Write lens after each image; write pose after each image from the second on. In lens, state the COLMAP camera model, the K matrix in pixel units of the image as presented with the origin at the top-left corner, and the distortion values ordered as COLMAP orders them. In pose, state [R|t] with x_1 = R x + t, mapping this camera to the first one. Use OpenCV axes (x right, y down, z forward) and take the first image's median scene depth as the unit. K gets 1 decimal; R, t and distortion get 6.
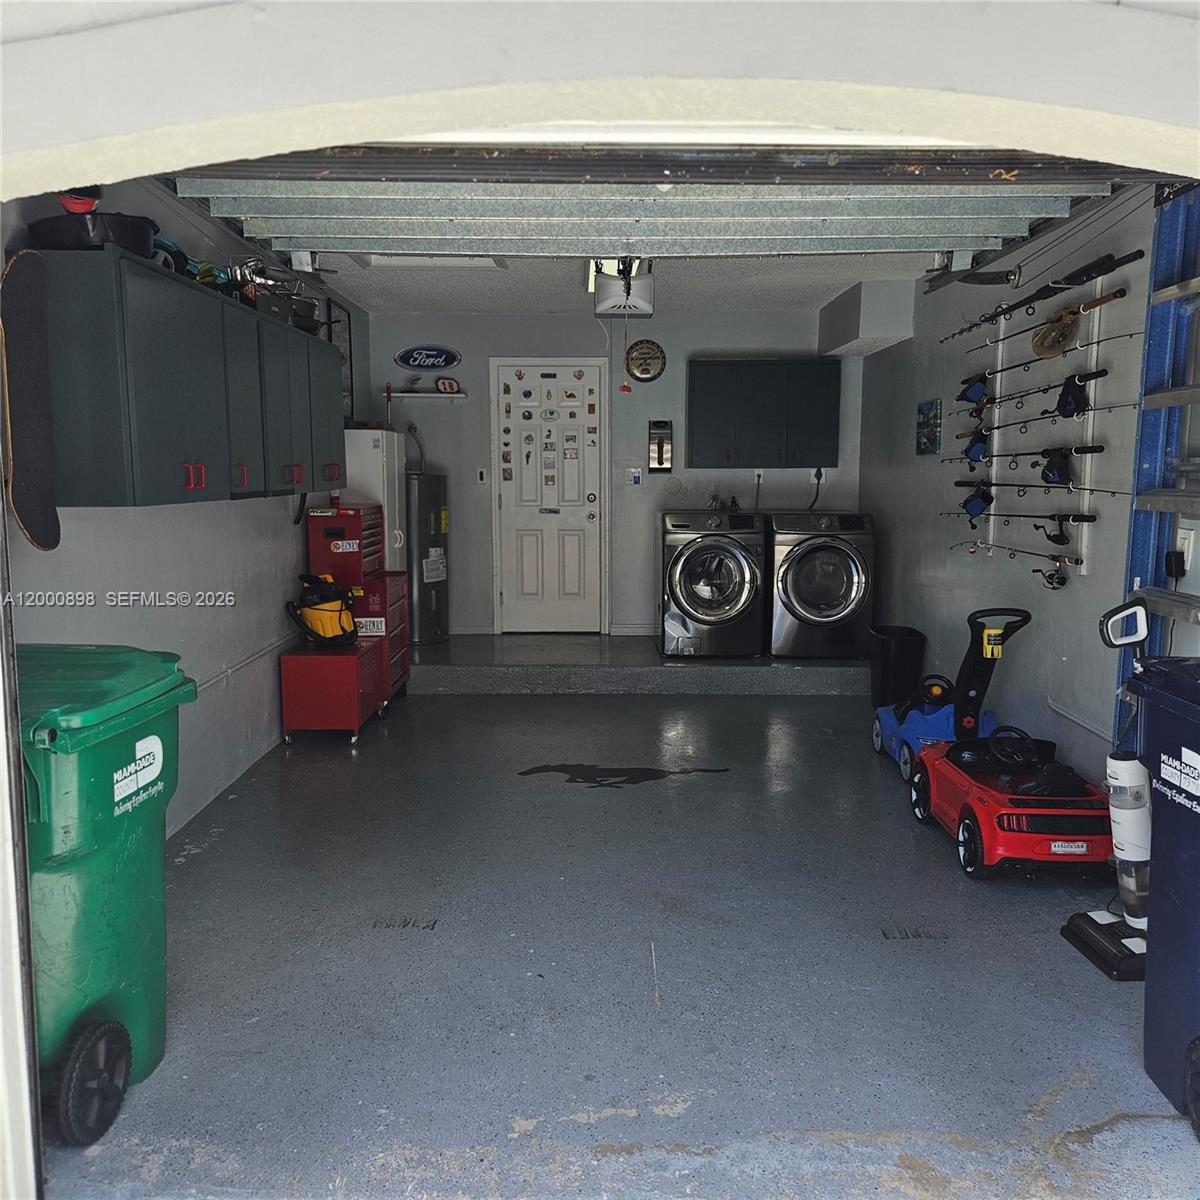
lens RADIAL K [[1086.4, 0, 599.0], [0, 1086.4, 600.0], [0, 0, 1]] dist [0.063726, -0.033841]
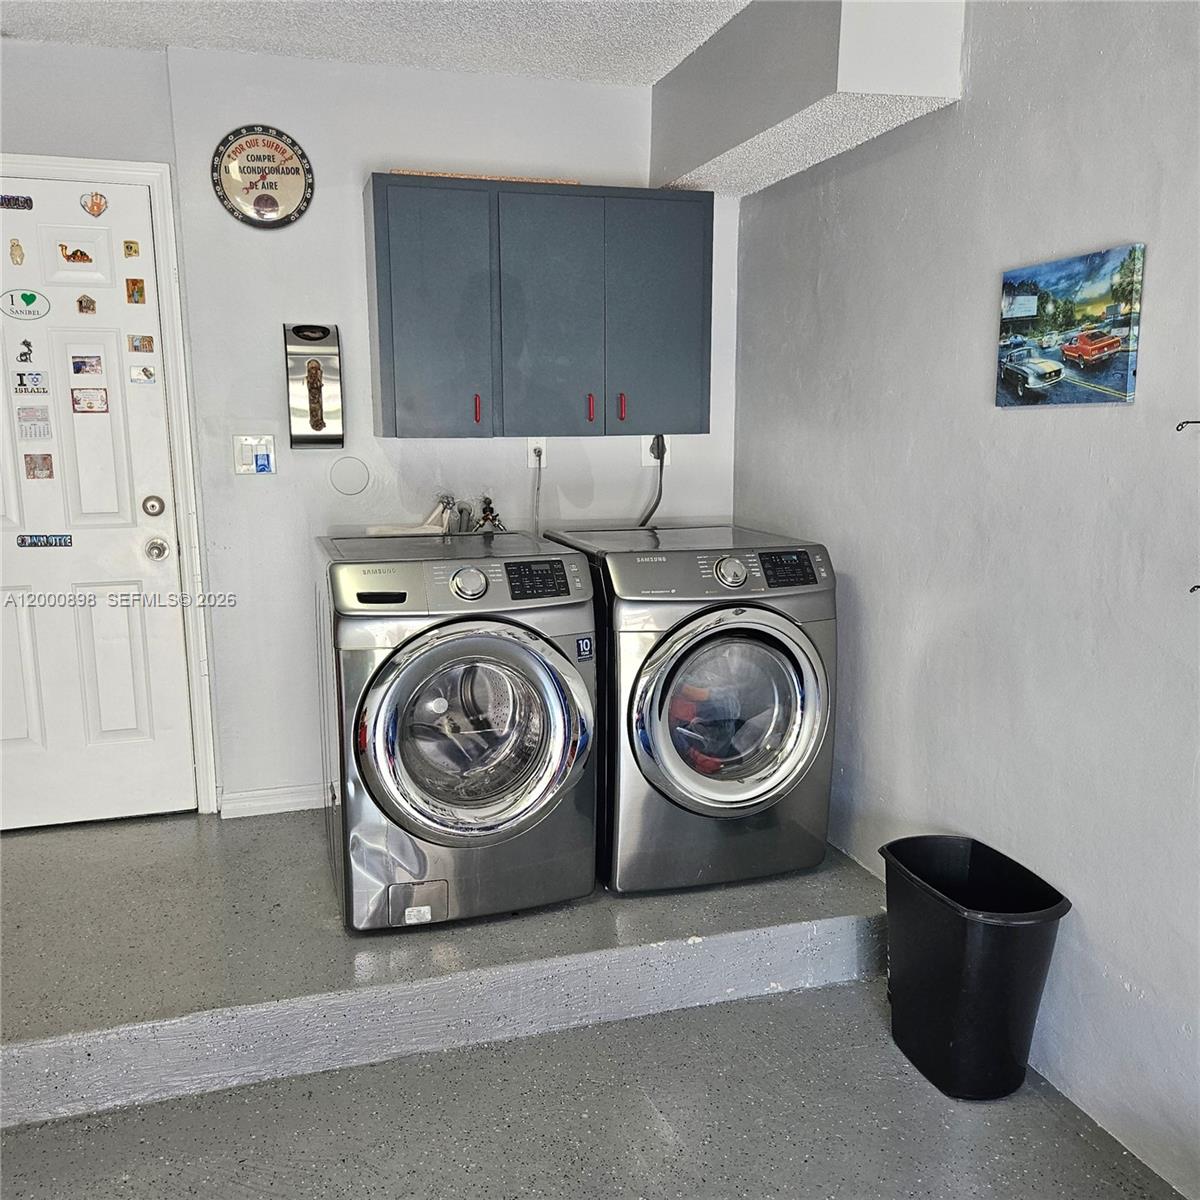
lens RADIAL K [[1086.4, 0, 595.5], [0, 1086.4, 619.9], [0, 0, 1]] dist [0.063726, -0.033841]
pose [[0.956915, -0.056184, 0.284879, 0.034466], [0.038554, 0.996999, 0.067124, -0.073472], [-0.287796, -0.053249, 0.956210, 0.550126]]
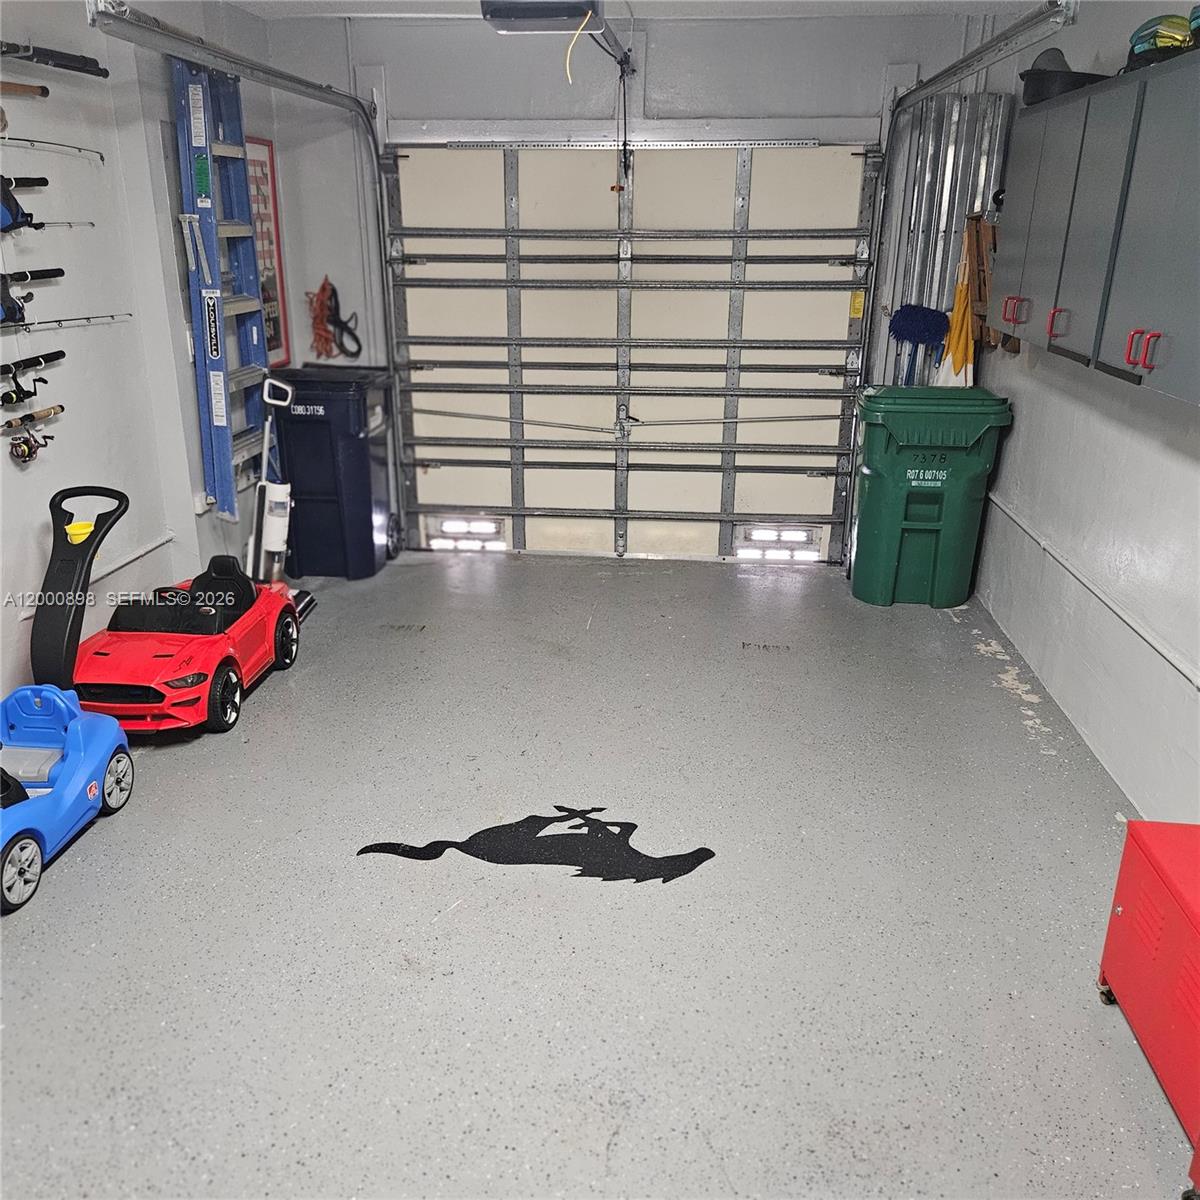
lens RADIAL K [[1086.4, 0, 598.8], [0, 1086.4, 600.8], [0, 0, 1]] dist [0.063726, -0.033841]
pose [[-0.995523, -0.043567, 0.083874, -0.050552], [-0.002694, 0.900143, 0.435586, -0.209828], [-0.094476, 0.433410, -0.896231, 1.364916]]
